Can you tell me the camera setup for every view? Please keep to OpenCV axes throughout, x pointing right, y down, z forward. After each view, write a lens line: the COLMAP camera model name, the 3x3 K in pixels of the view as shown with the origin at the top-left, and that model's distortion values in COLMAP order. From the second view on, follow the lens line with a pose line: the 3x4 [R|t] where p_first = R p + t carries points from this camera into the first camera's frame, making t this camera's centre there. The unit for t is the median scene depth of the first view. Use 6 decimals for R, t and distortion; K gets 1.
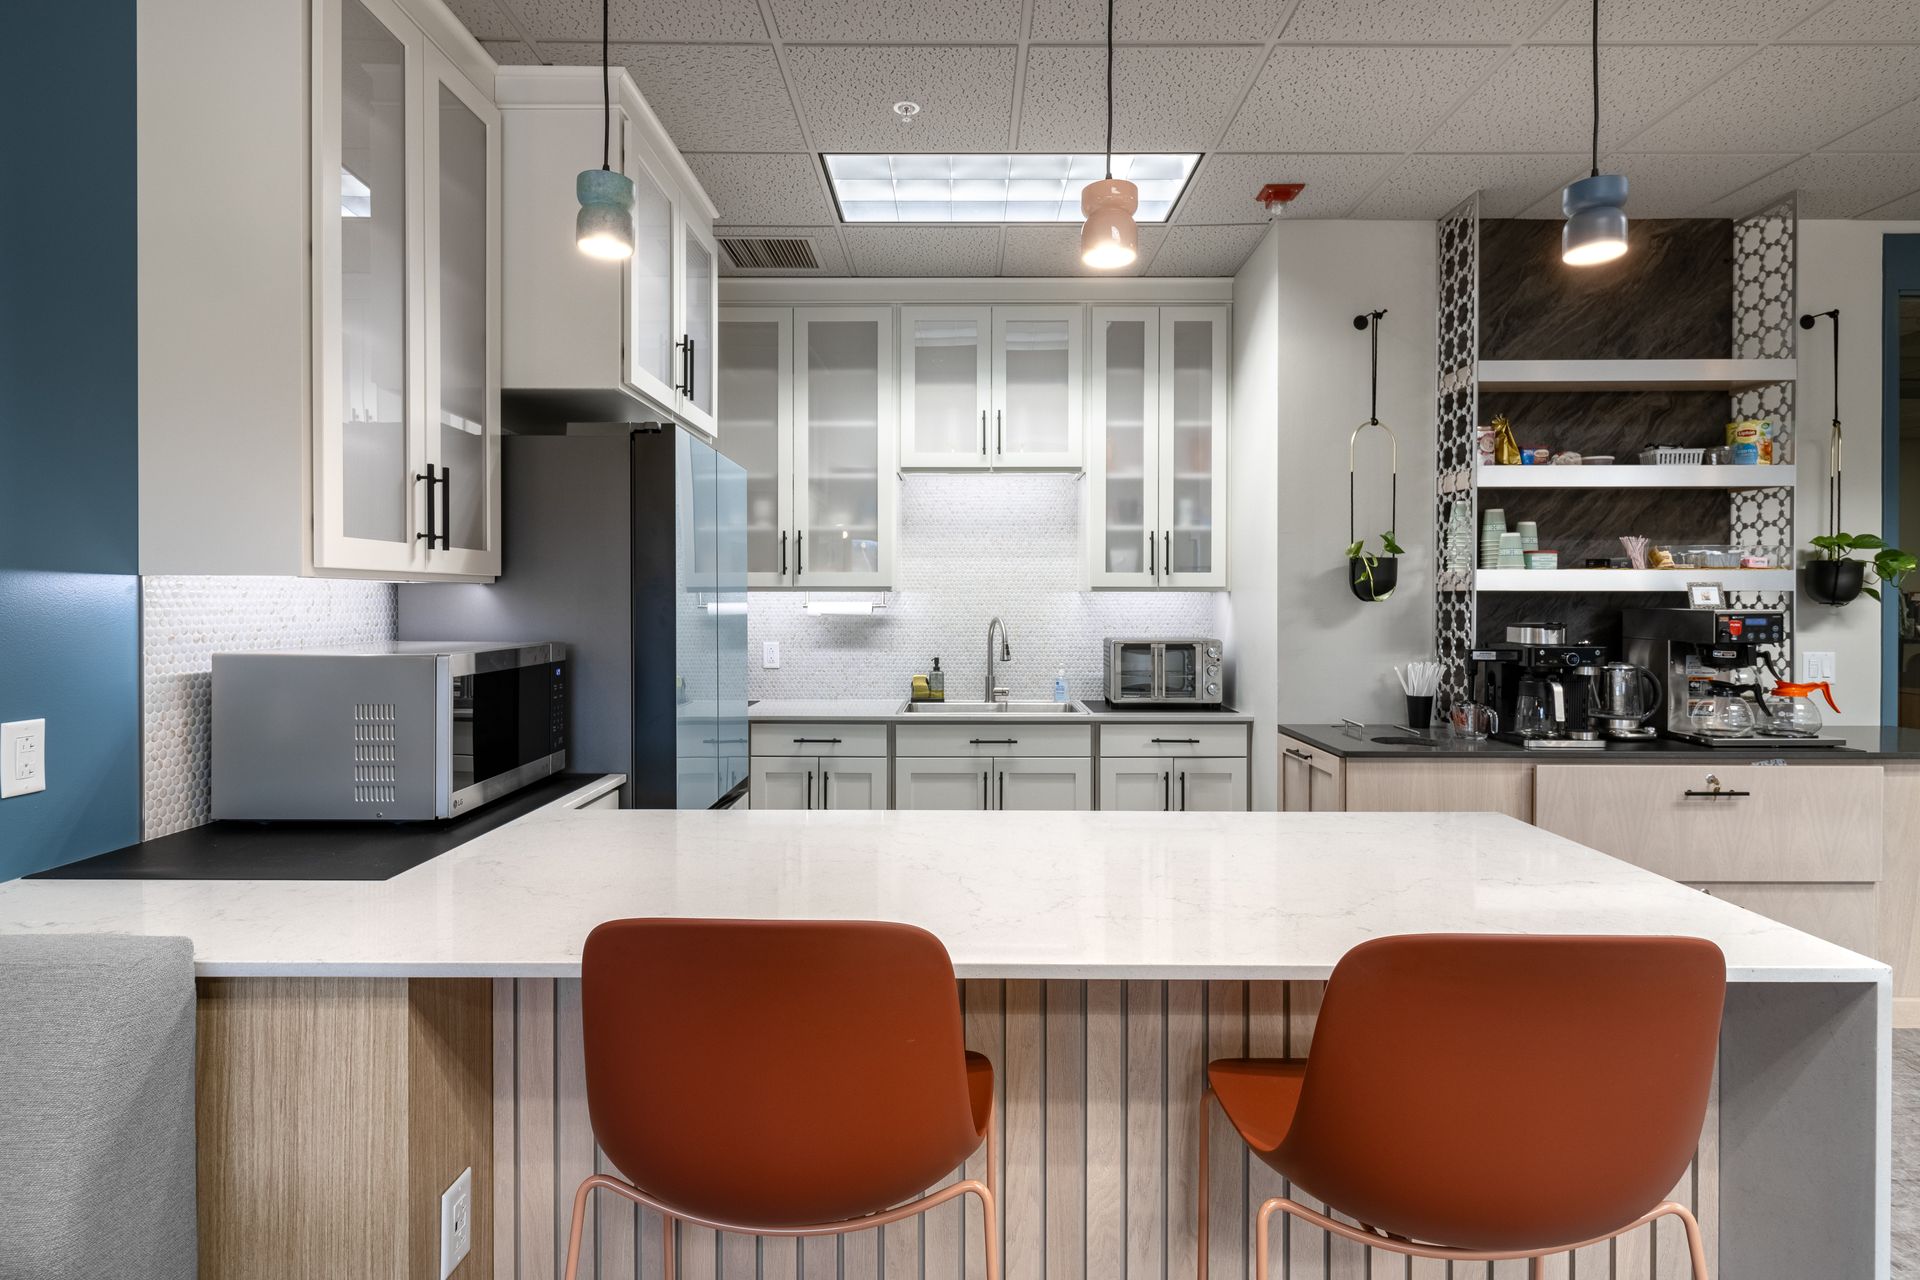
lens RADIAL K [[1010.6, 0, 963.0], [0, 1010.6, 615.9], [0, 0, 1]] dist [-0.002995, -0.000763]
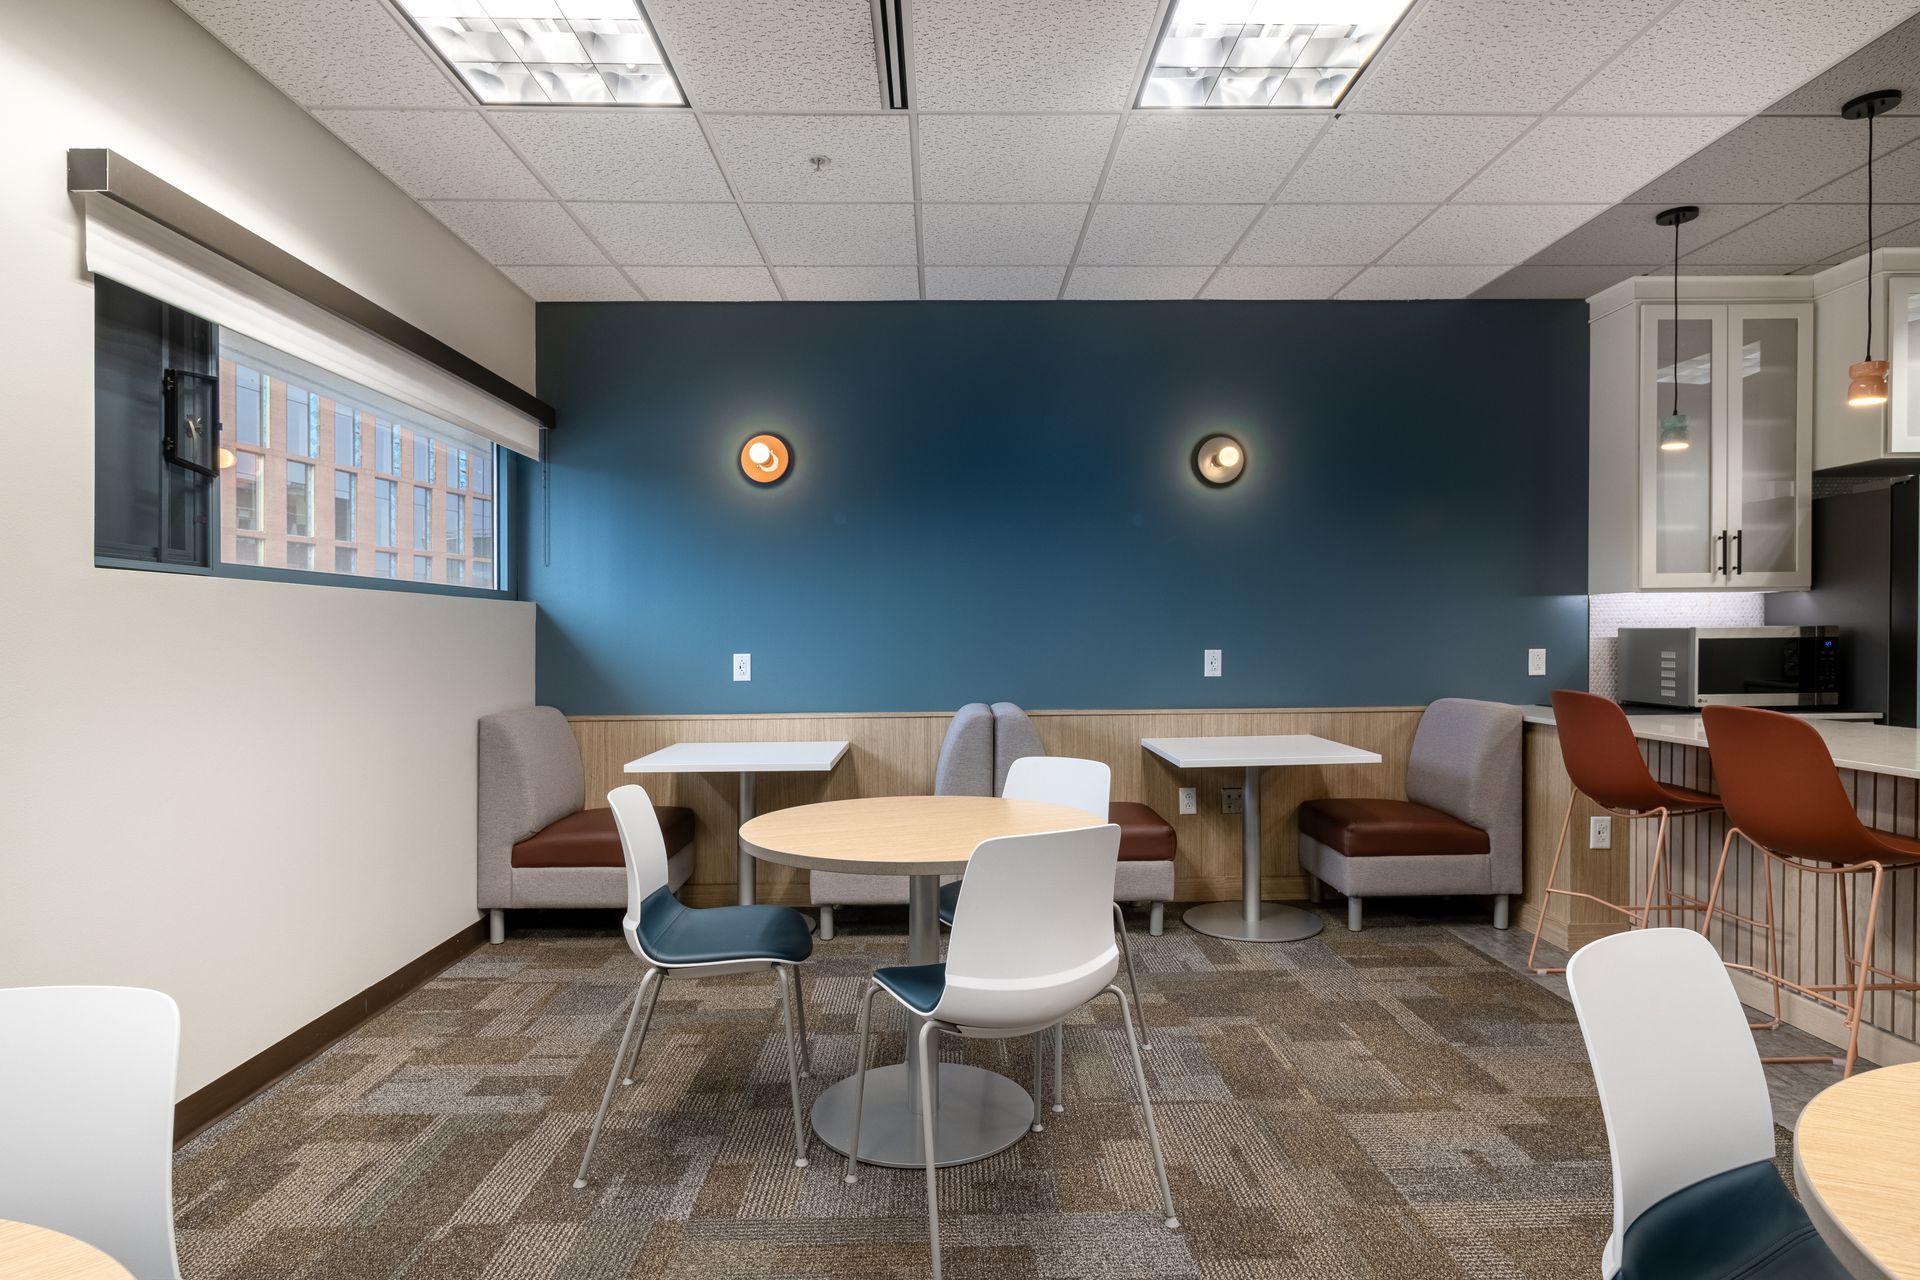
lens RADIAL K [[1030.9, 0, 958.8], [0, 1030.9, 661.8], [0, 0, 1]] dist [-0.001405, -0.000389]
pose [[0.018994, 0.019061, -0.999638, 0.847060], [-0.004542, 0.999810, 0.018978, 0.040982], [0.999809, 0.004180, 0.019077, -0.292739]]
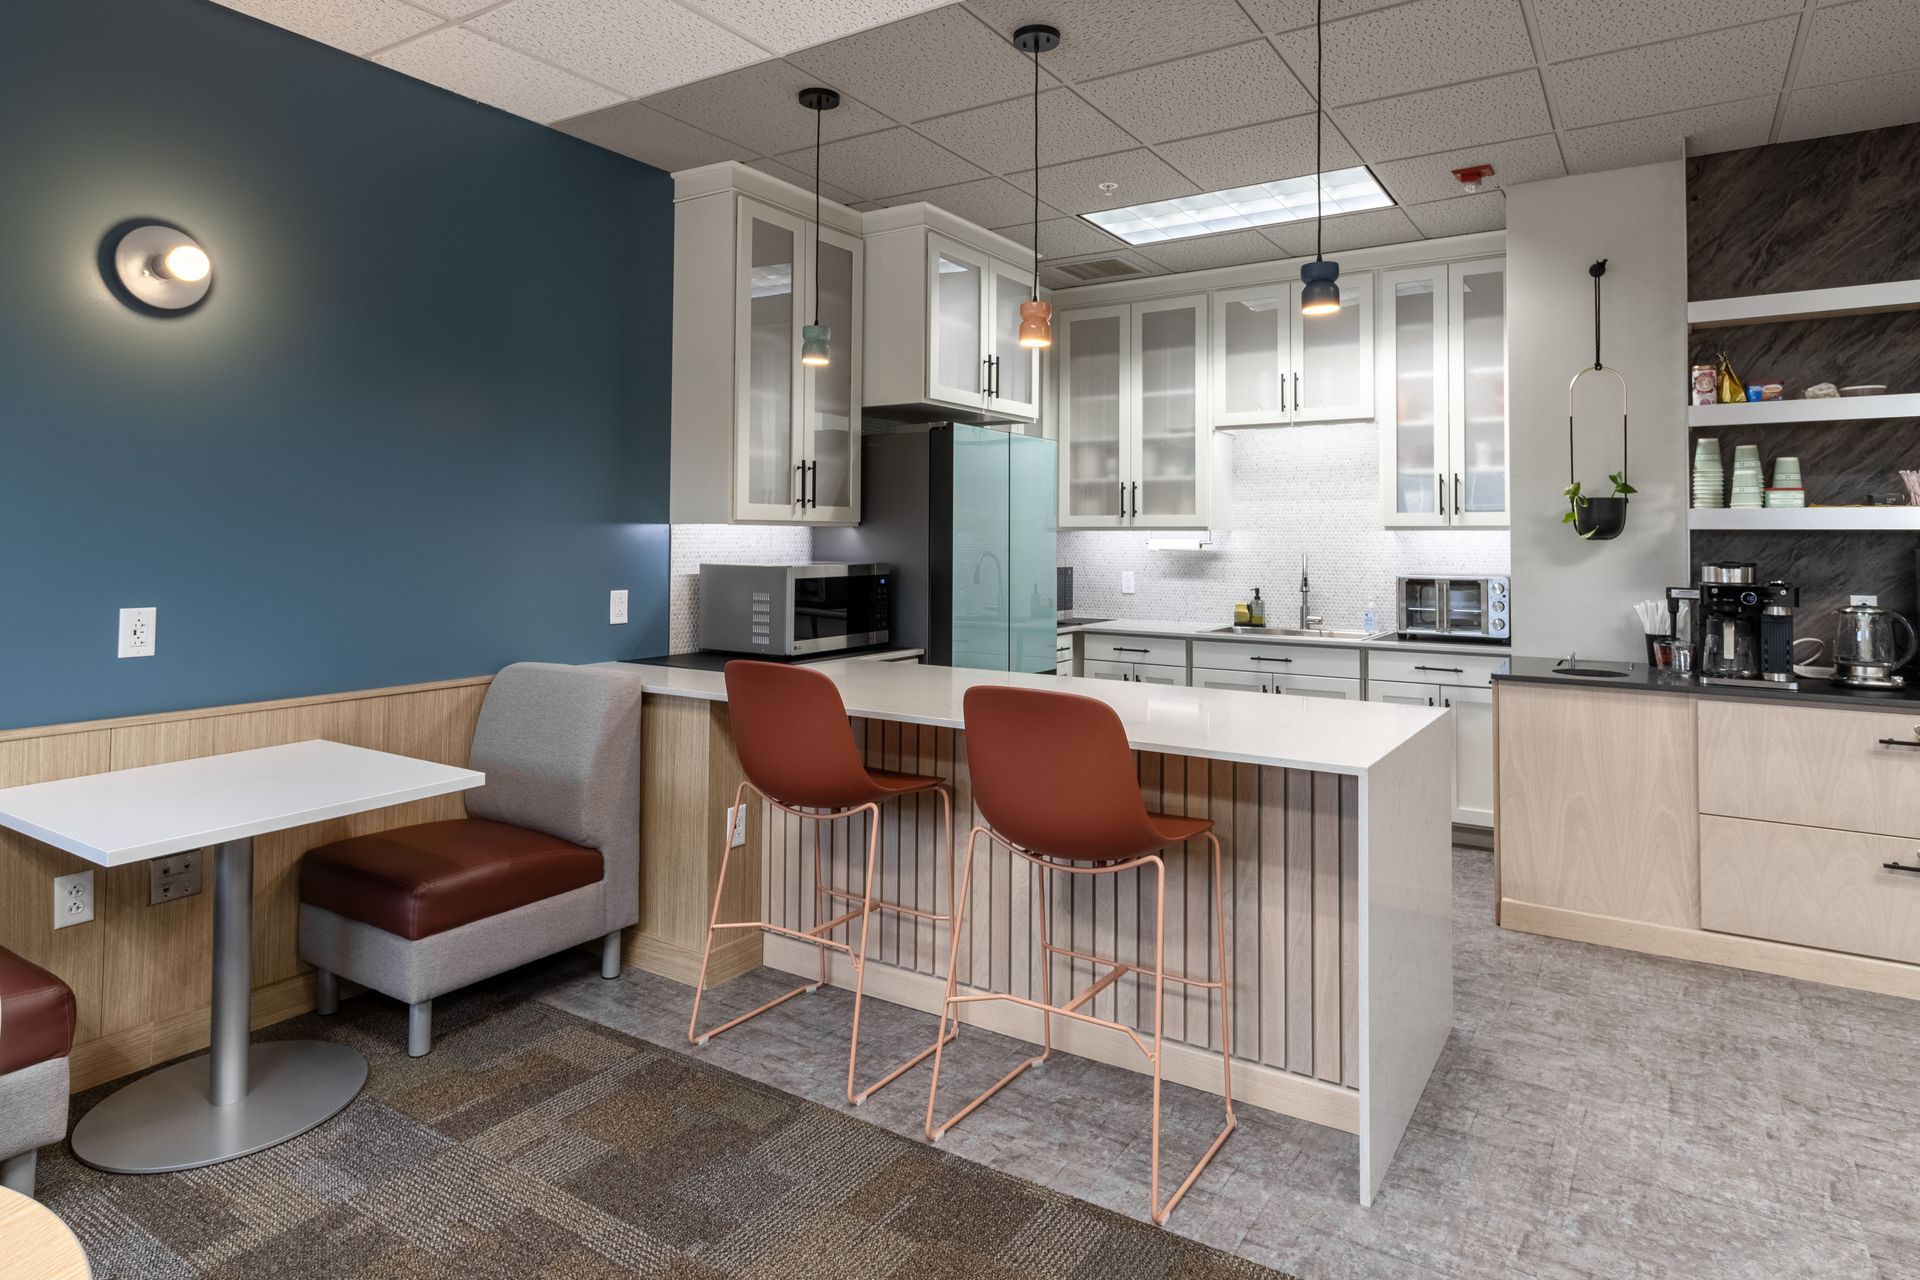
lens RADIAL K [[1101.6, 0, 980.5], [0, 1101.6, 509.4], [0, 0, 1]] dist [-0.002043, 0.001503]
pose [[0.848958, -0.011334, -0.528339, 0.462230], [-0.010423, 0.999216, -0.038183, 0.004129], [0.528358, 0.037923, 0.848174, -0.289579]]
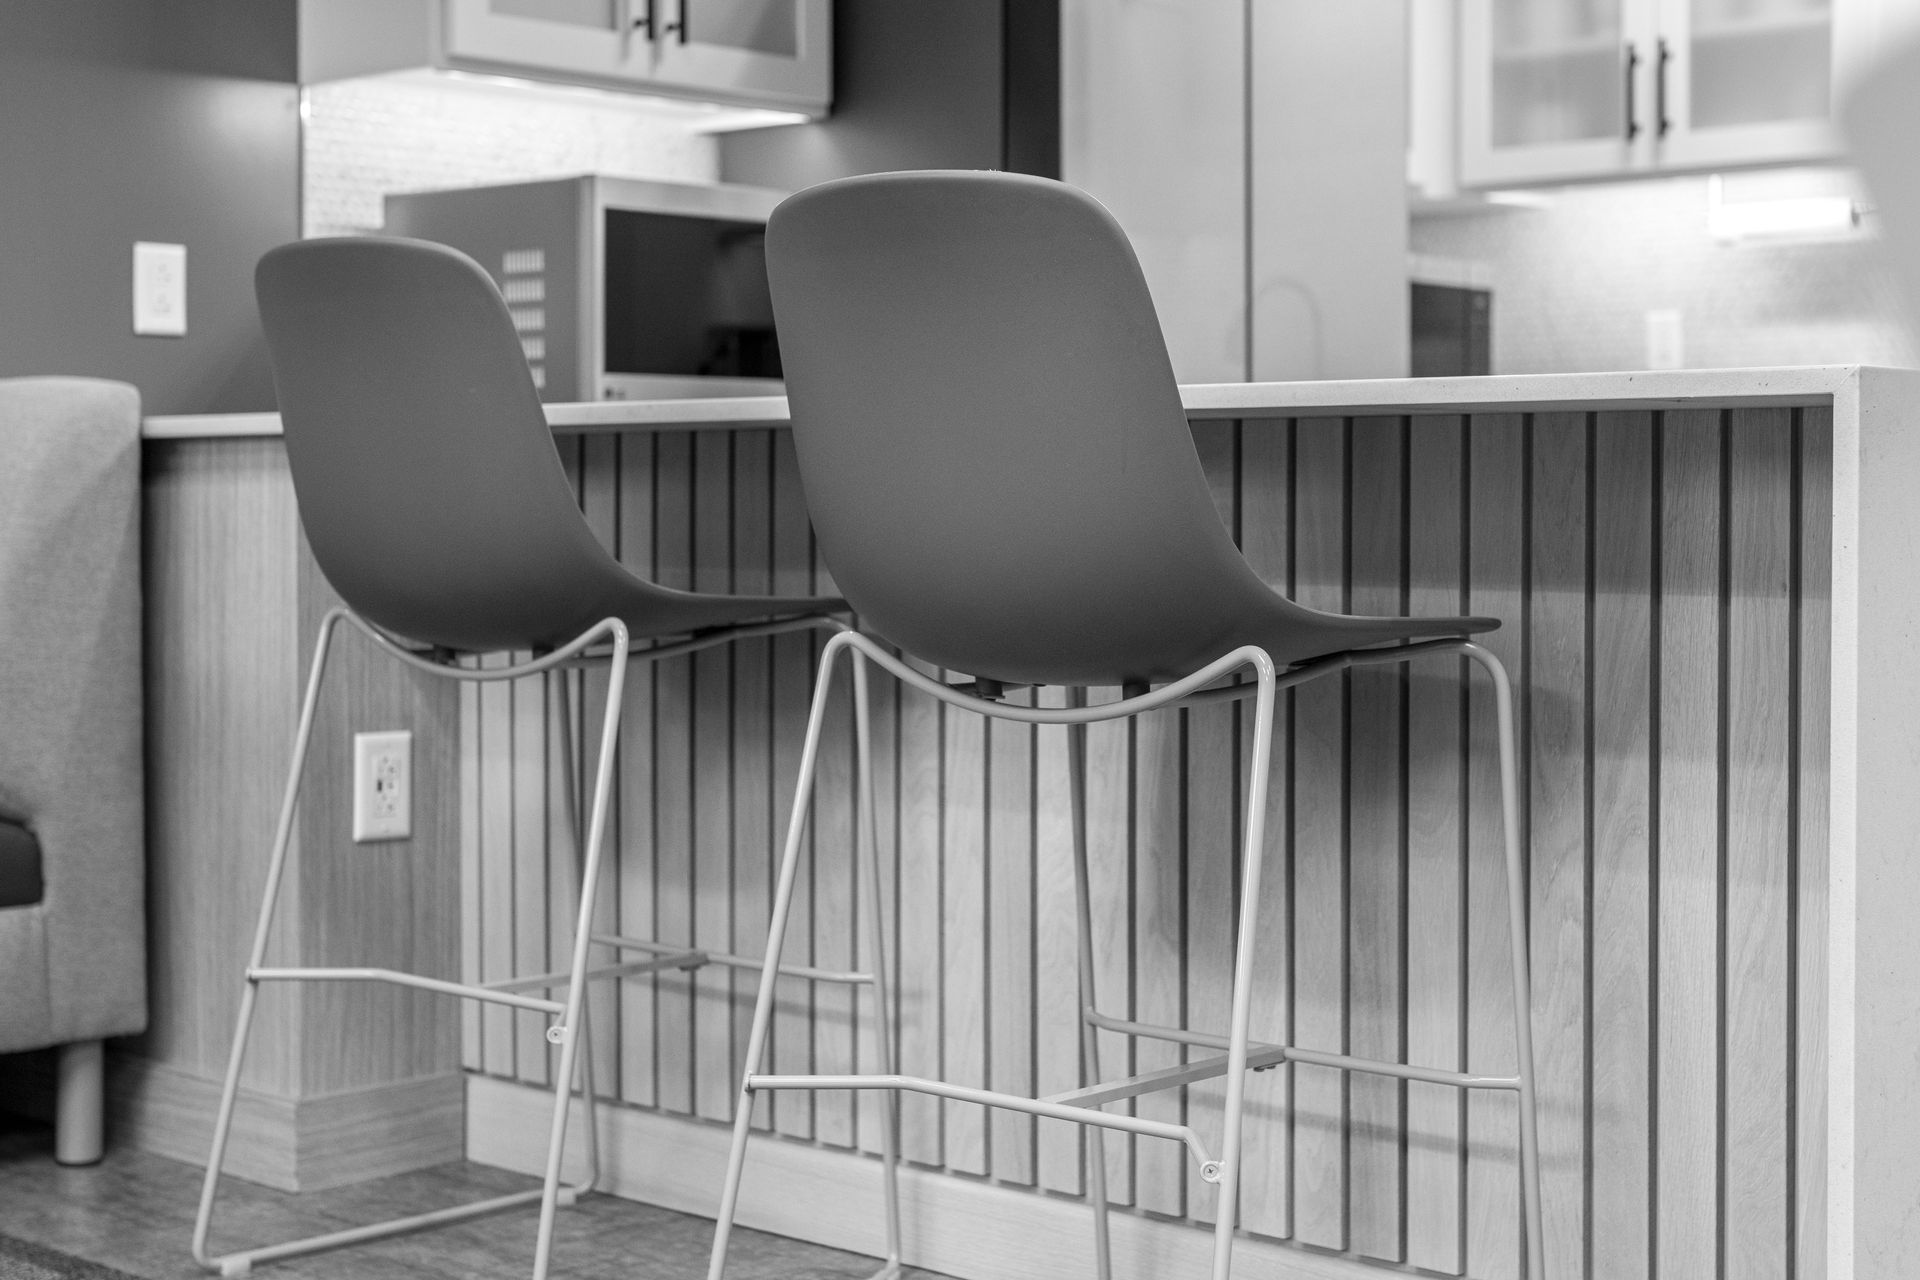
lens RADIAL K [[2955.0, 0, 987.6], [0, 2955.0, 592.0], [0, 0, 1]] dist [0.009612, 0.007327]
pose [[0.742685, 0.018988, -0.669372, 0.566839], [-0.005741, 0.999742, 0.021989, 0.151117], [0.669616, -0.012488, 0.742602, -0.174333]]
